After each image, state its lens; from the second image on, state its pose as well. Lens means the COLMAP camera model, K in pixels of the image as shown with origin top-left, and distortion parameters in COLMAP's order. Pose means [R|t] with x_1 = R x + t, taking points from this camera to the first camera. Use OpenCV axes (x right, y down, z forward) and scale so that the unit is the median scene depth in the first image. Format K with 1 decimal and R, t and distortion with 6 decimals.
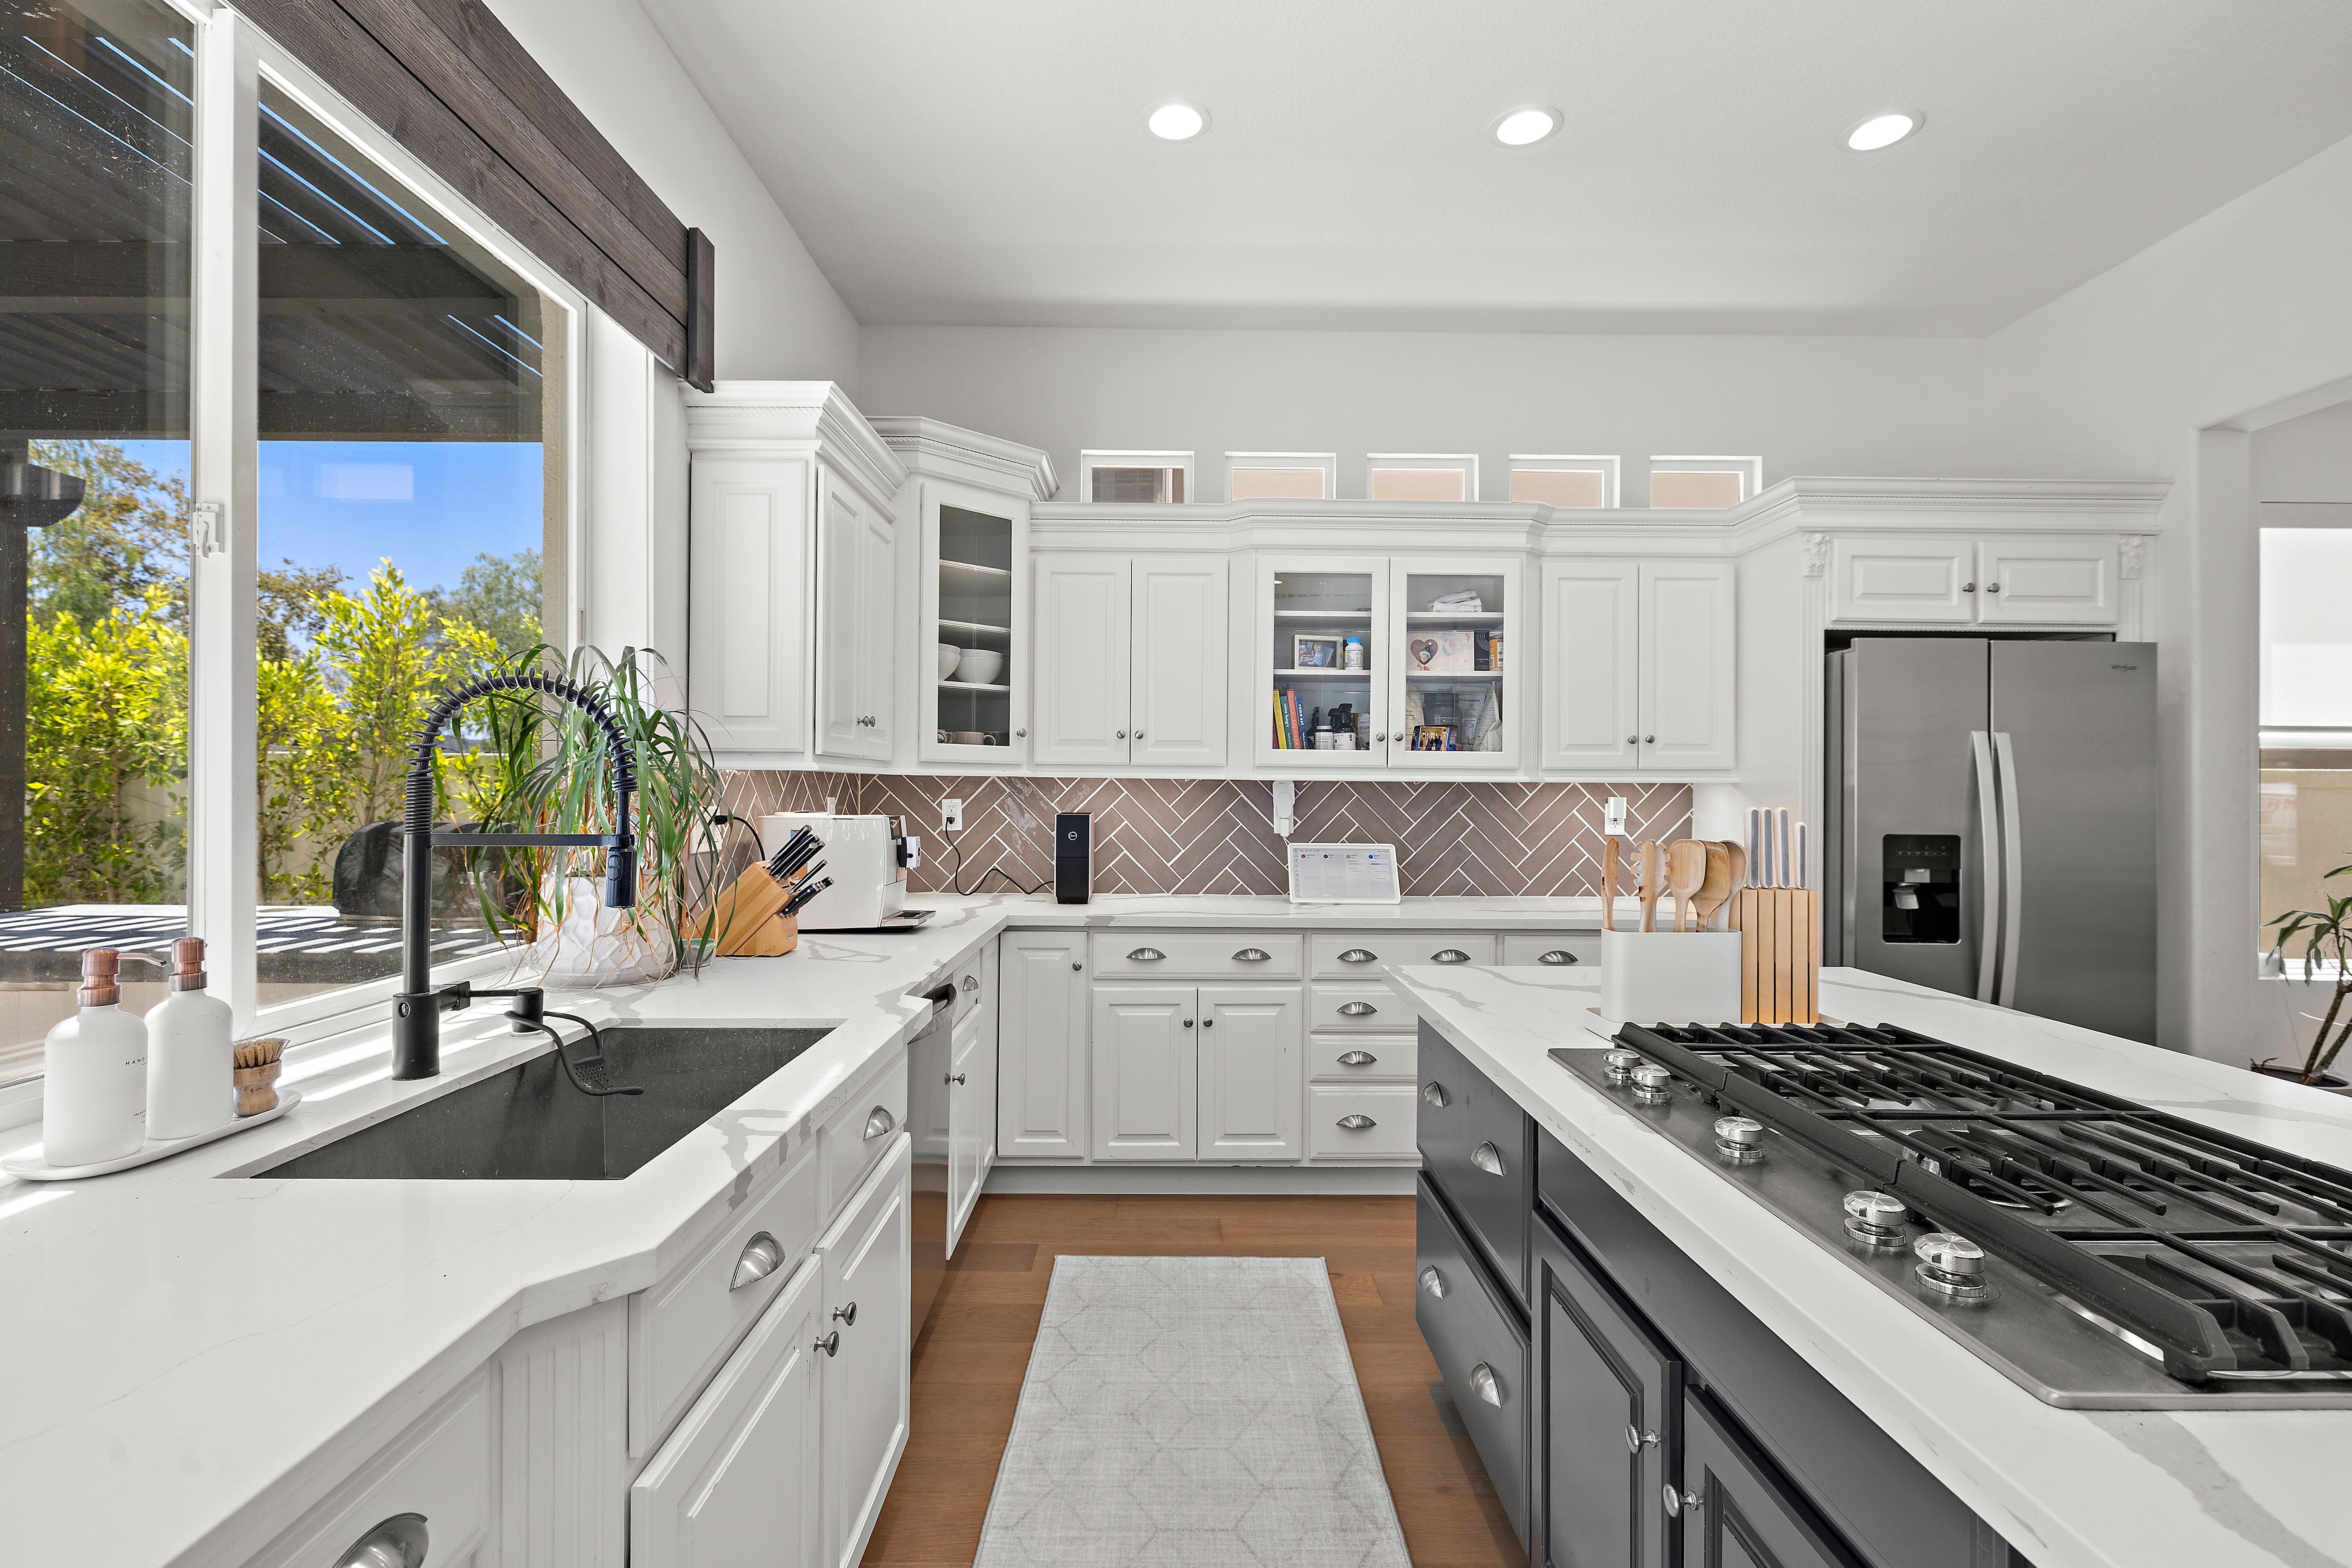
lens RADIAL K [[1075.5, 0, 1174.0], [0, 1075.5, 785.9], [0, 0, 1]] dist [-0.001560, 0.000178]
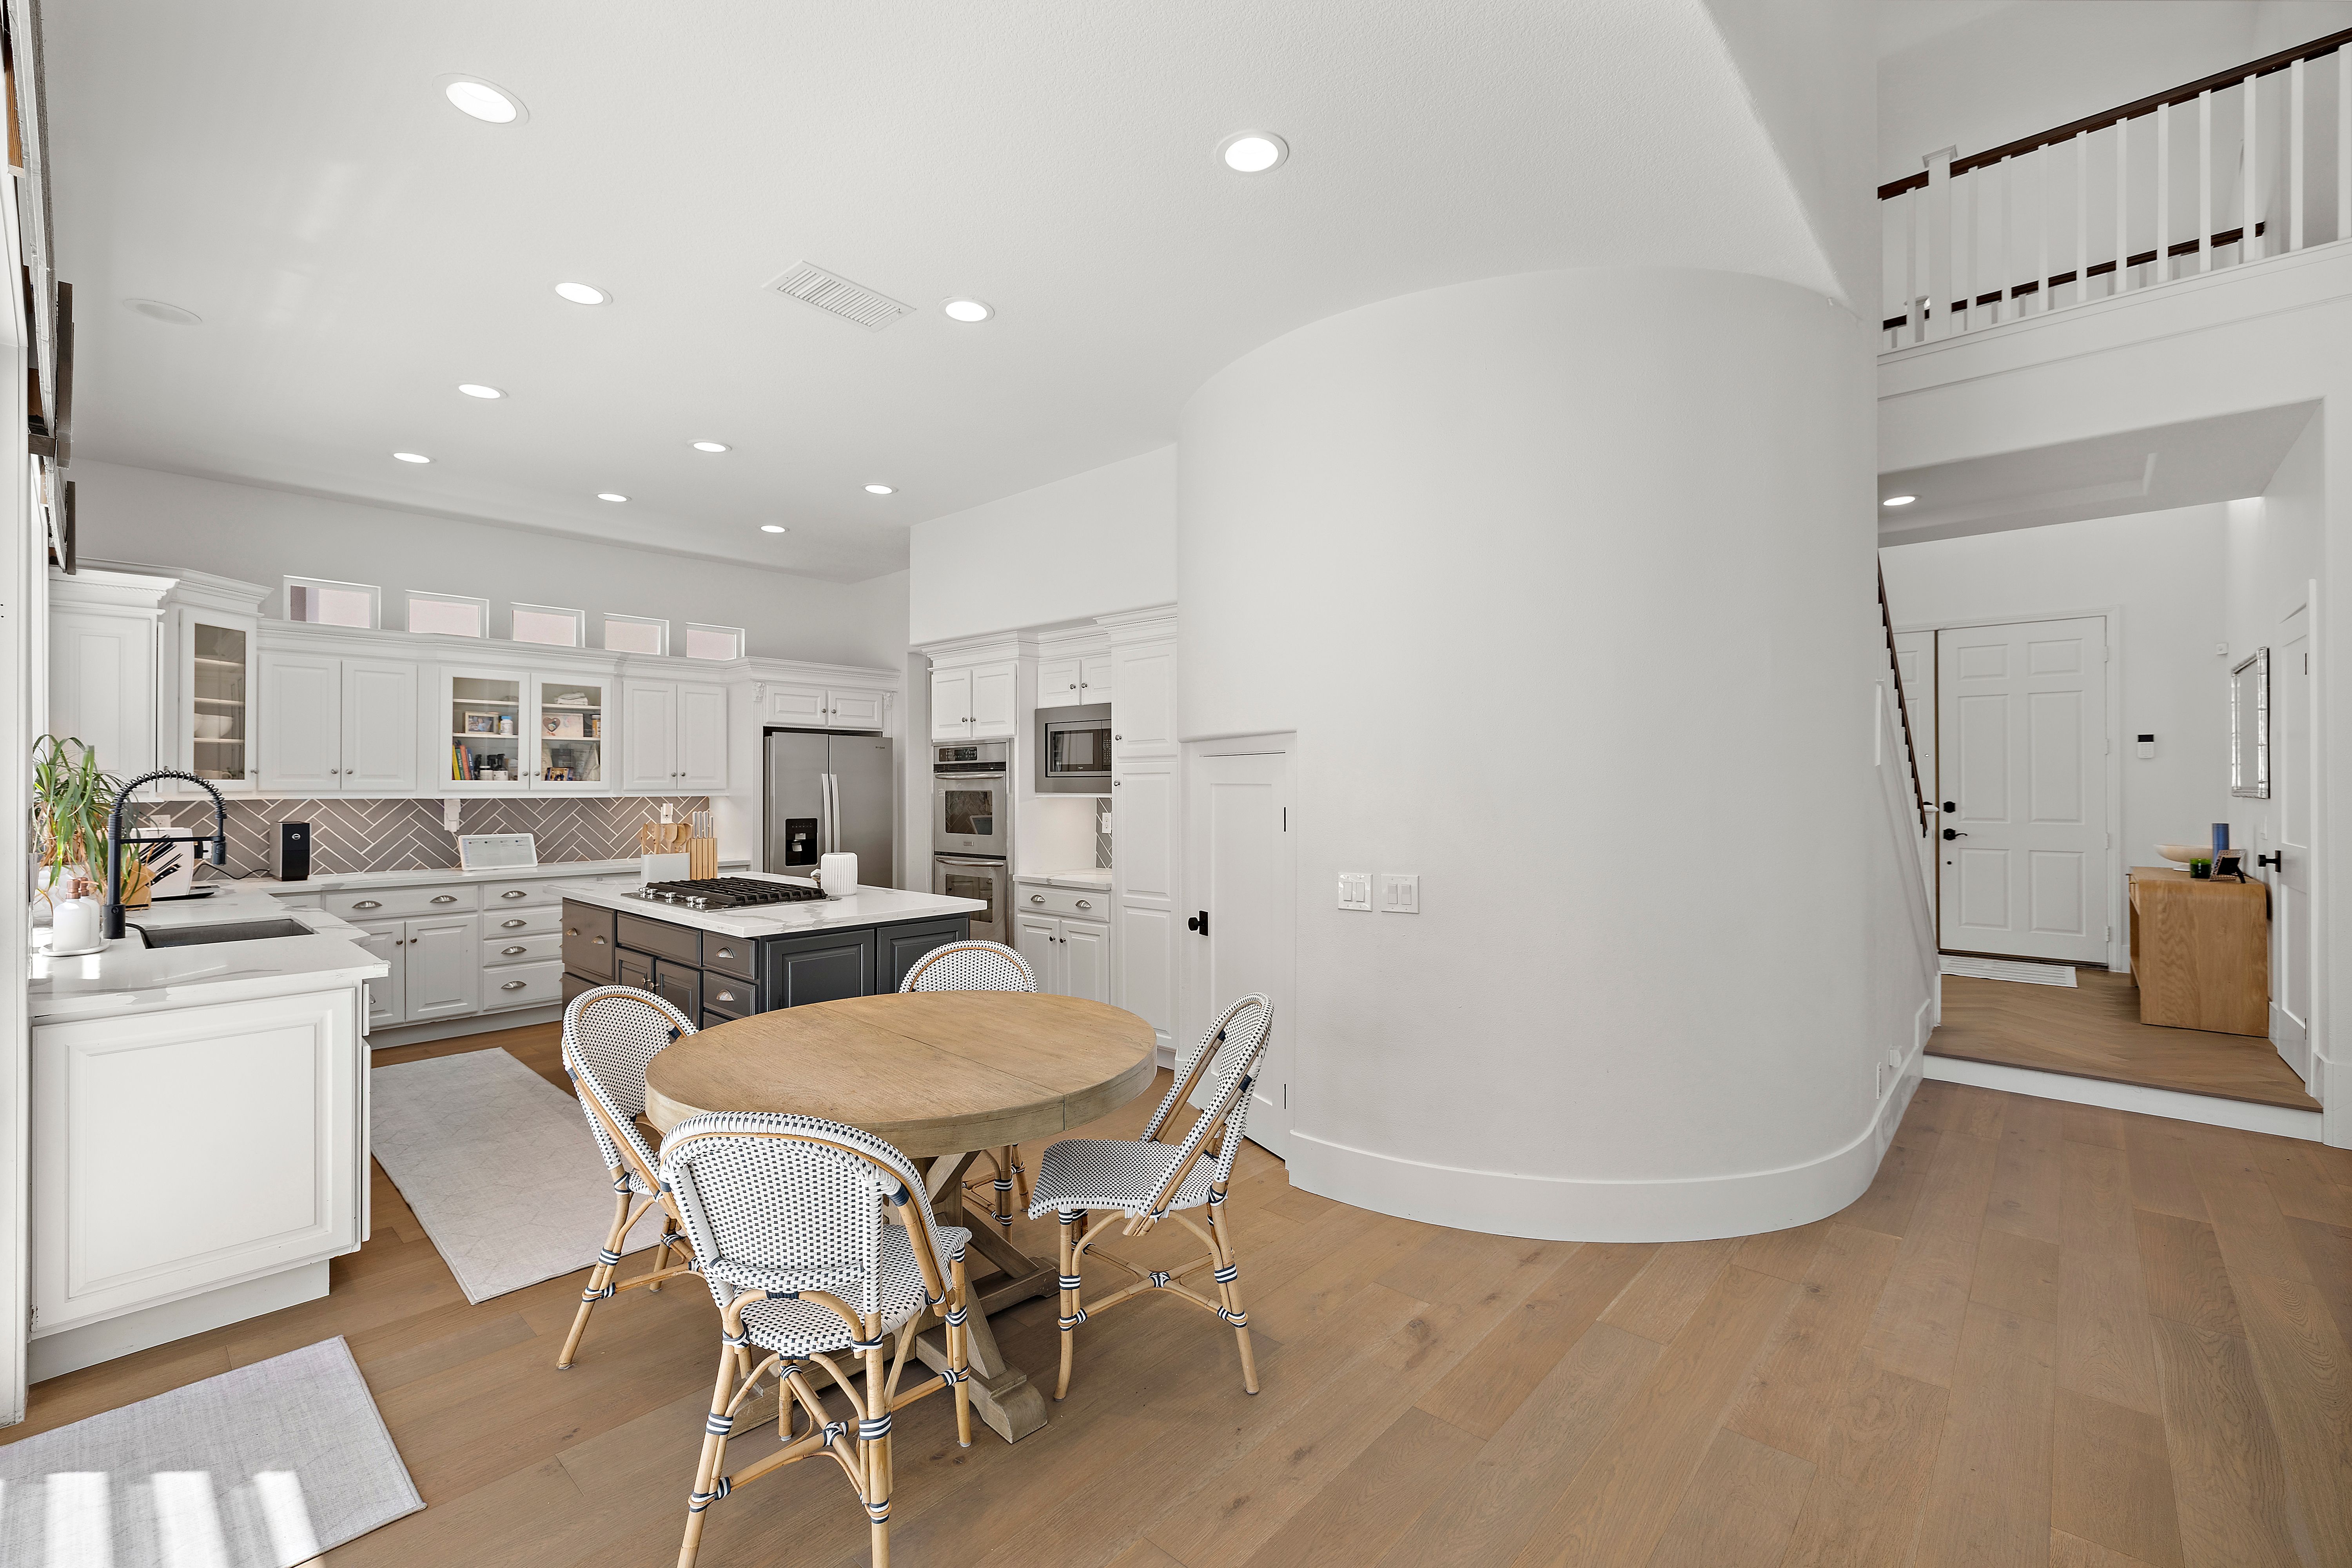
lens RADIAL K [[998.3, 0, 1169.9], [0, 998.3, 778.4], [0, 0, 1]] dist [0.003379, -0.000796]
pose [[0.680555, -0.002089, 0.732694, -0.315399], [0.003902, 0.999992, -0.000774, -0.034319], [-0.732686, 0.003386, 0.680558, -0.974578]]
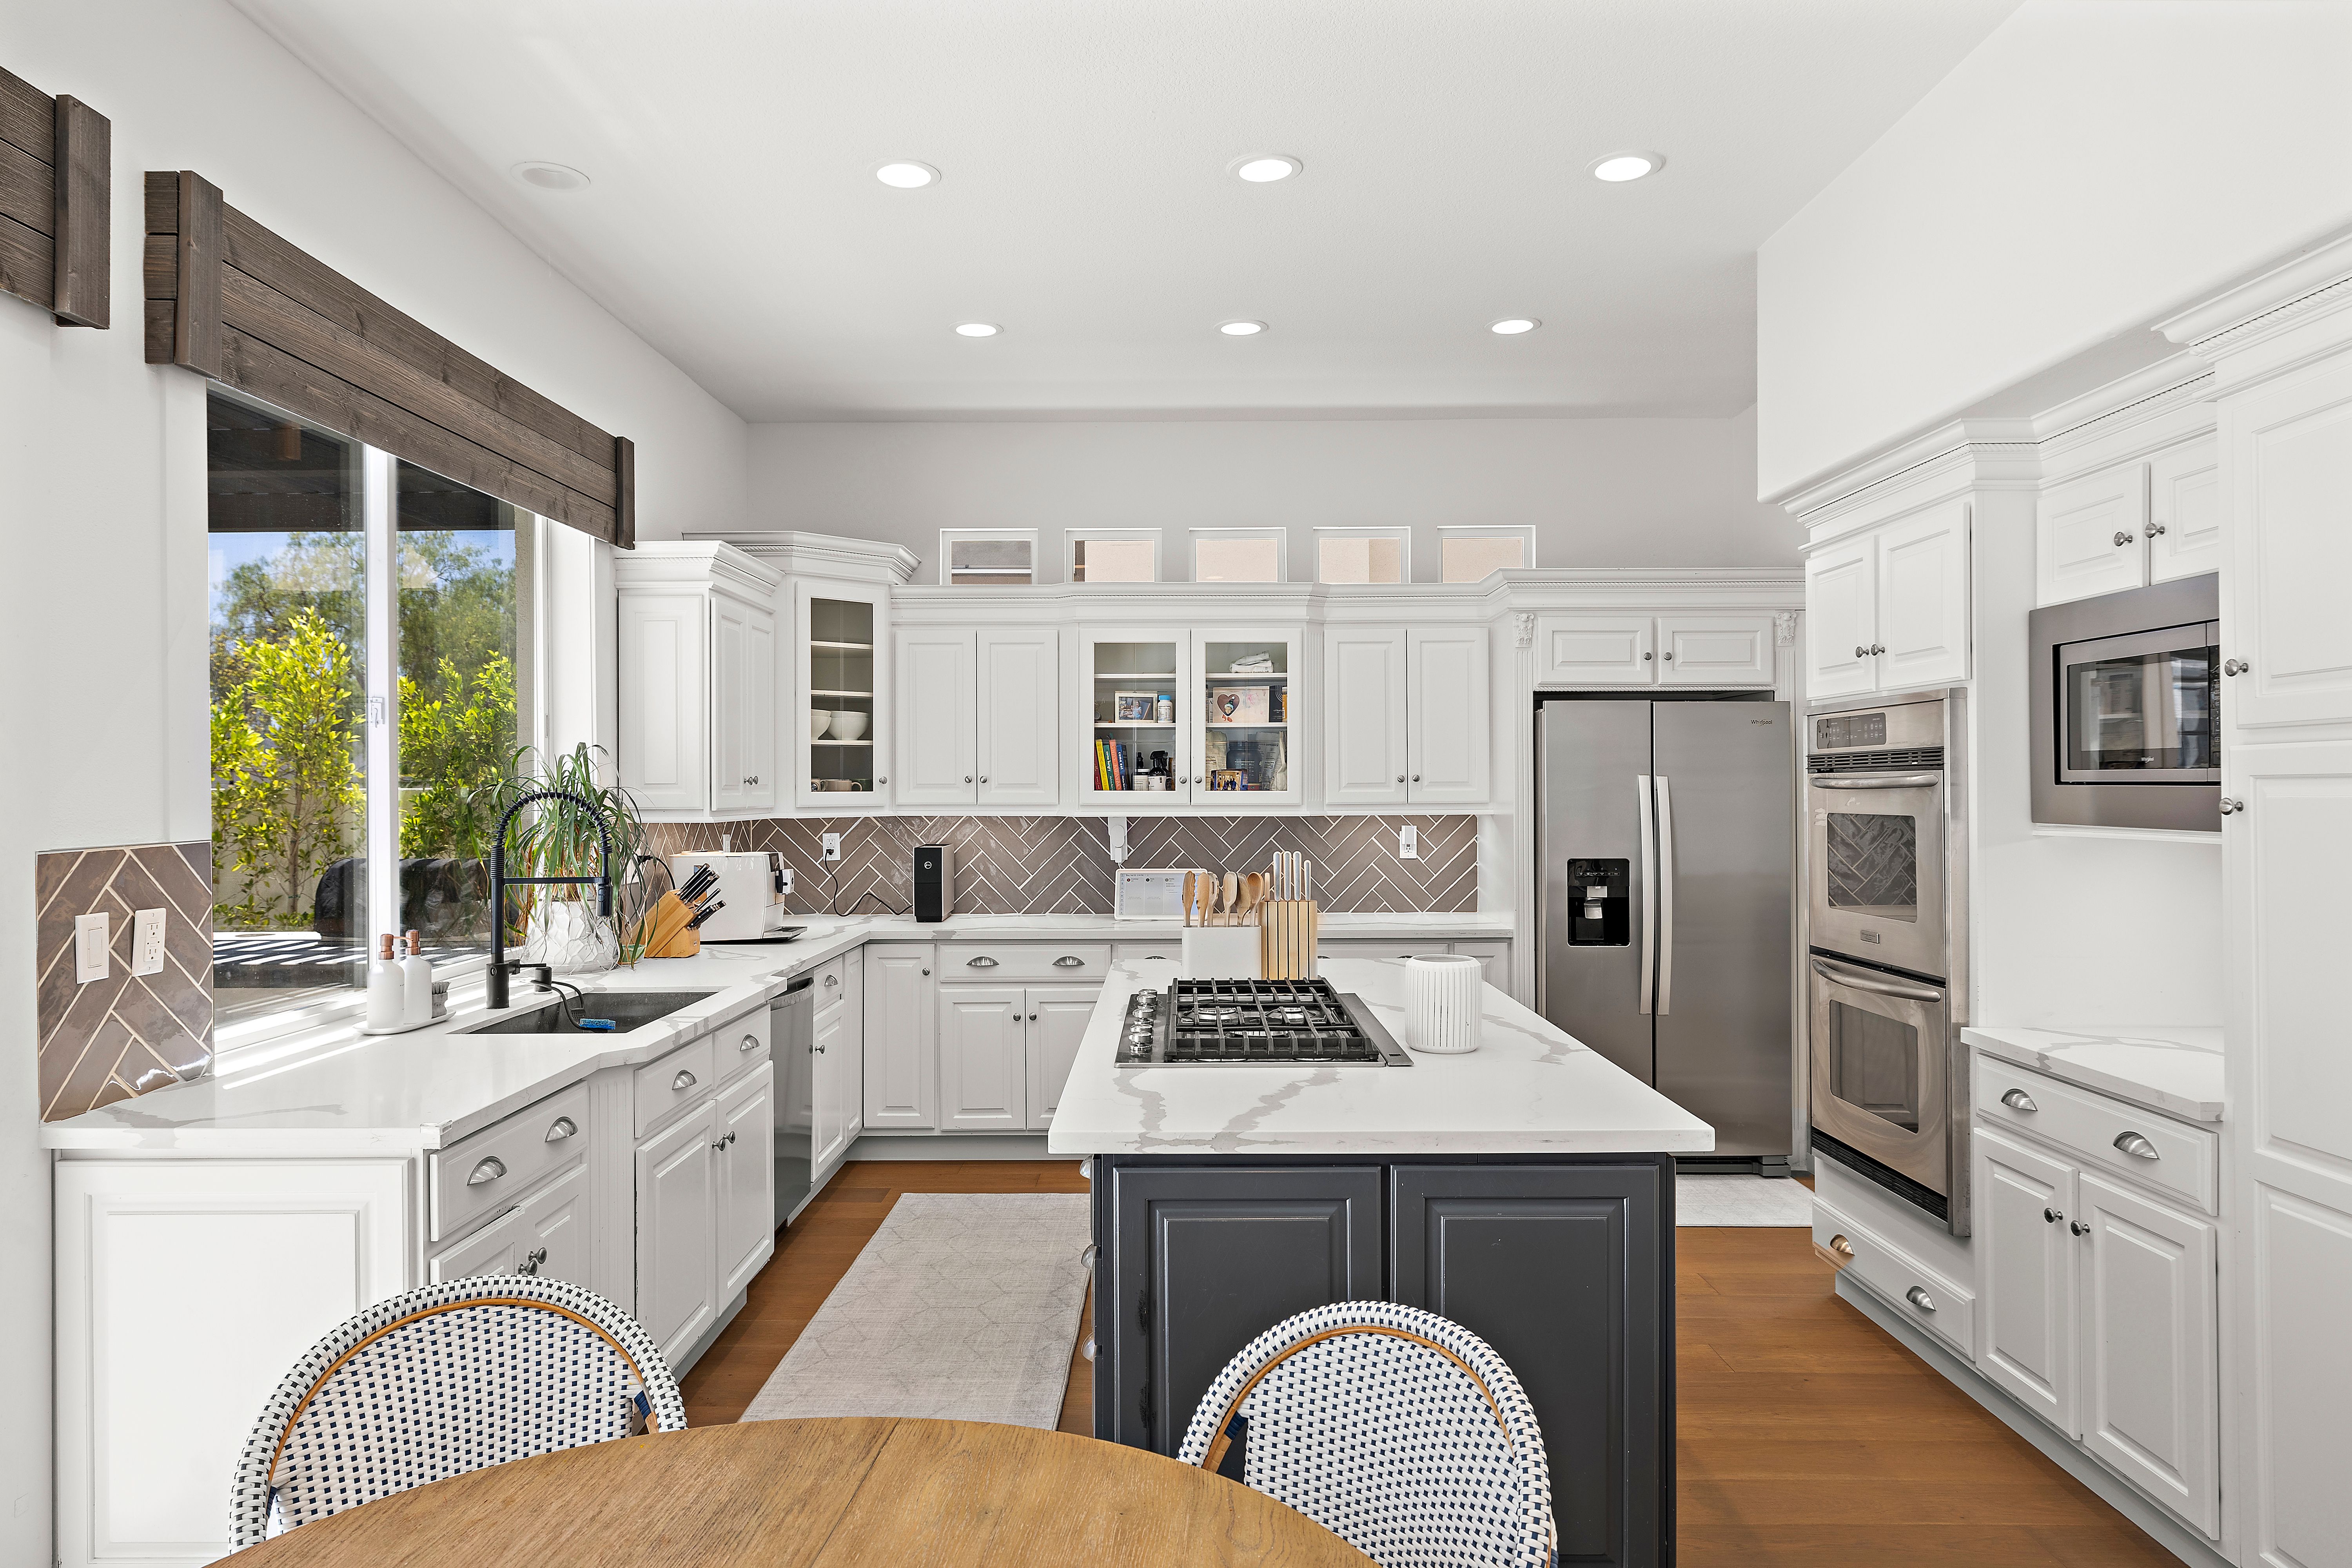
lens RADIAL K [[1419.9, 0, 1165.4], [0, 1419.9, 782.0], [0, 0, 1]] dist [0.003815, 0.003326]
pose [[0.999806, -0.010907, -0.016409, 0.210650], [0.010908, 0.999941, -0.000045, -0.046186], [0.016409, -0.000134, 0.999865, -0.612944]]
